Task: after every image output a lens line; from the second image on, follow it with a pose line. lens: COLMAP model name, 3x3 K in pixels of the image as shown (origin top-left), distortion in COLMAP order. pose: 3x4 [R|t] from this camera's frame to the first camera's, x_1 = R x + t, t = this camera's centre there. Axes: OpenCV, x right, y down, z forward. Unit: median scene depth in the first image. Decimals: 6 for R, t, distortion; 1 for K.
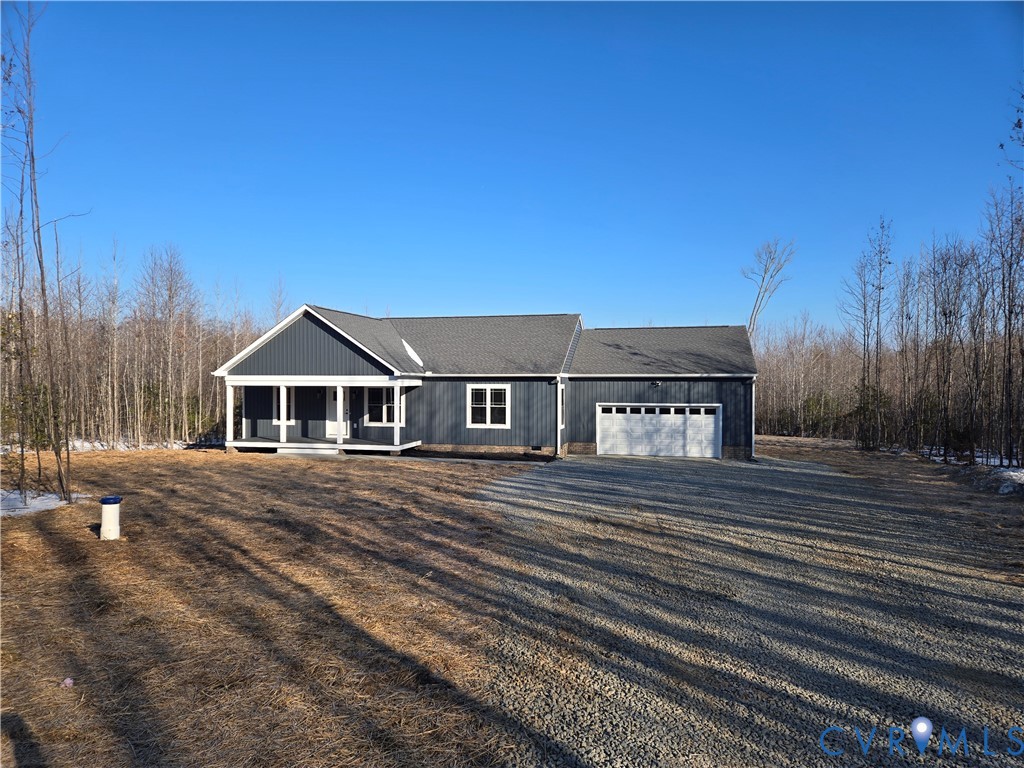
lens RADIAL K [[694.6, 0, 510.1], [0, 694.6, 385.8], [0, 0, 1]] dist [0.048817, -0.006247]
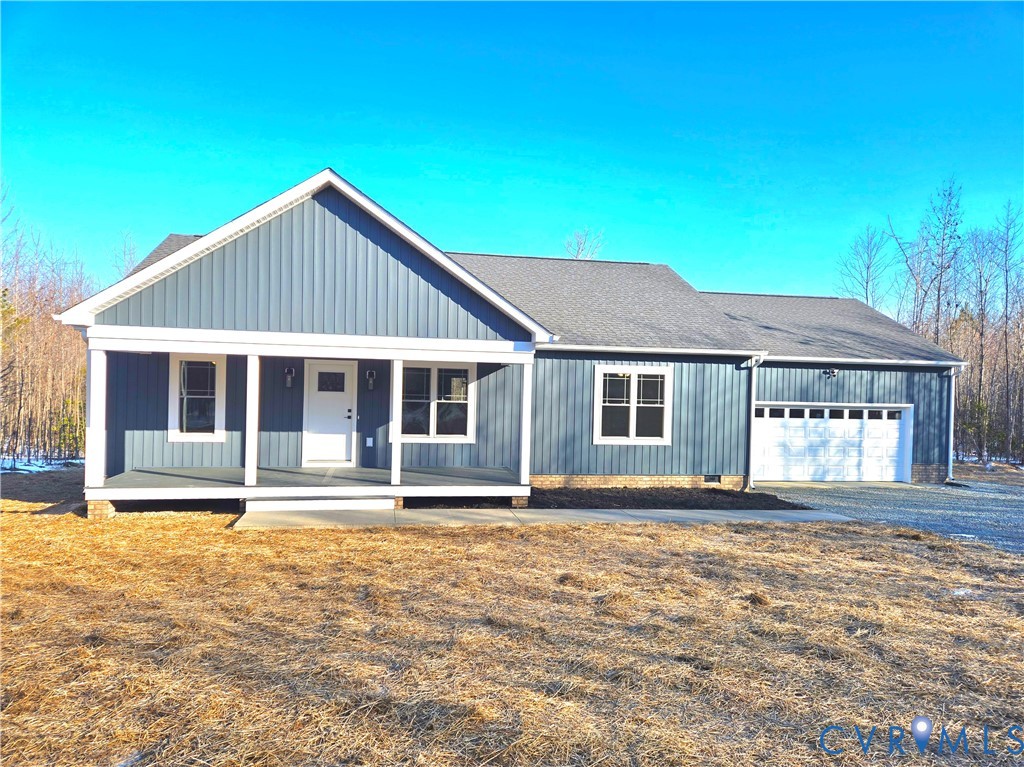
lens RADIAL K [[694.6, 0, 509.5], [0, 694.6, 386.2], [0, 0, 1]] dist [0.048817, -0.006247]
pose [[0.910339, 0.017231, 0.413504, -0.351344], [-0.020483, 0.999784, 0.003432, 0.014138], [-0.413356, -0.011594, 0.910496, 0.527165]]
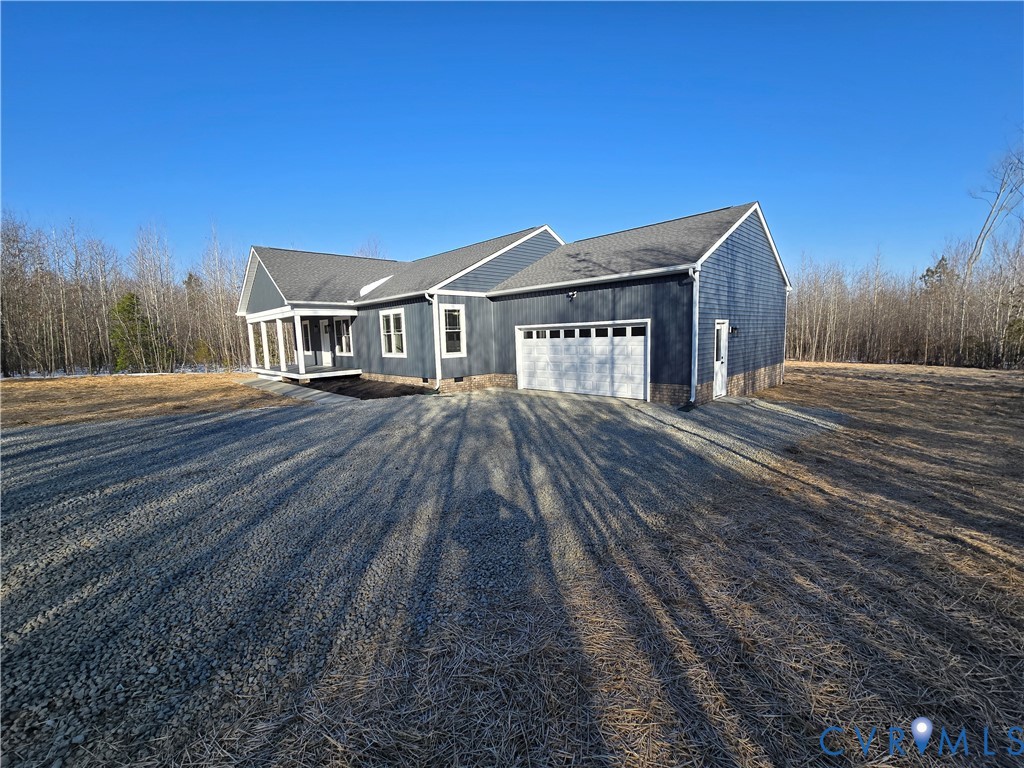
lens RADIAL K [[412.2, 0, 513.8], [0, 412.2, 381.5], [0, 0, 1]] dist [0.000984, 0.000010]
pose [[0.852097, 0.029392, -0.522559, 0.393107], [0.035494, 0.992878, 0.113724, 0.035830], [0.522180, -0.115451, 0.844985, 0.607367]]
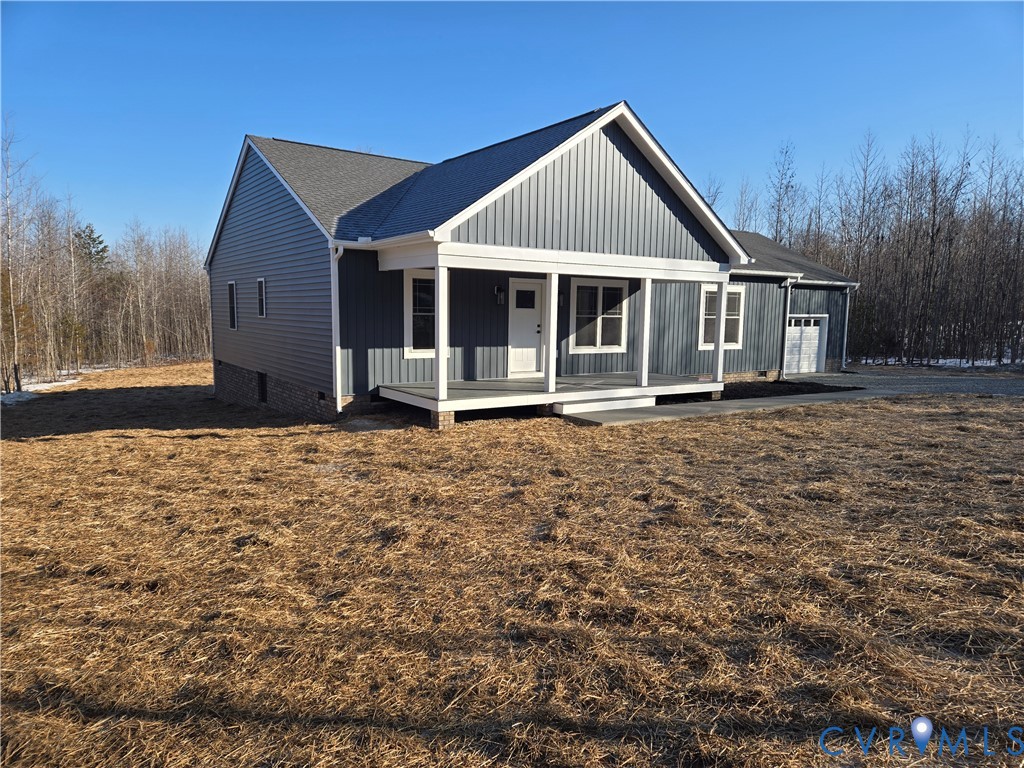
lens RADIAL K [[694.6, 0, 515.4], [0, 694.6, 383.6], [0, 0, 1]] dist [0.048817, -0.006247]
pose [[0.660909, -0.070748, 0.747124, -0.681677], [-0.010972, 0.994529, 0.103882, 0.024912], [-0.750386, -0.076854, 0.656517, 0.690270]]
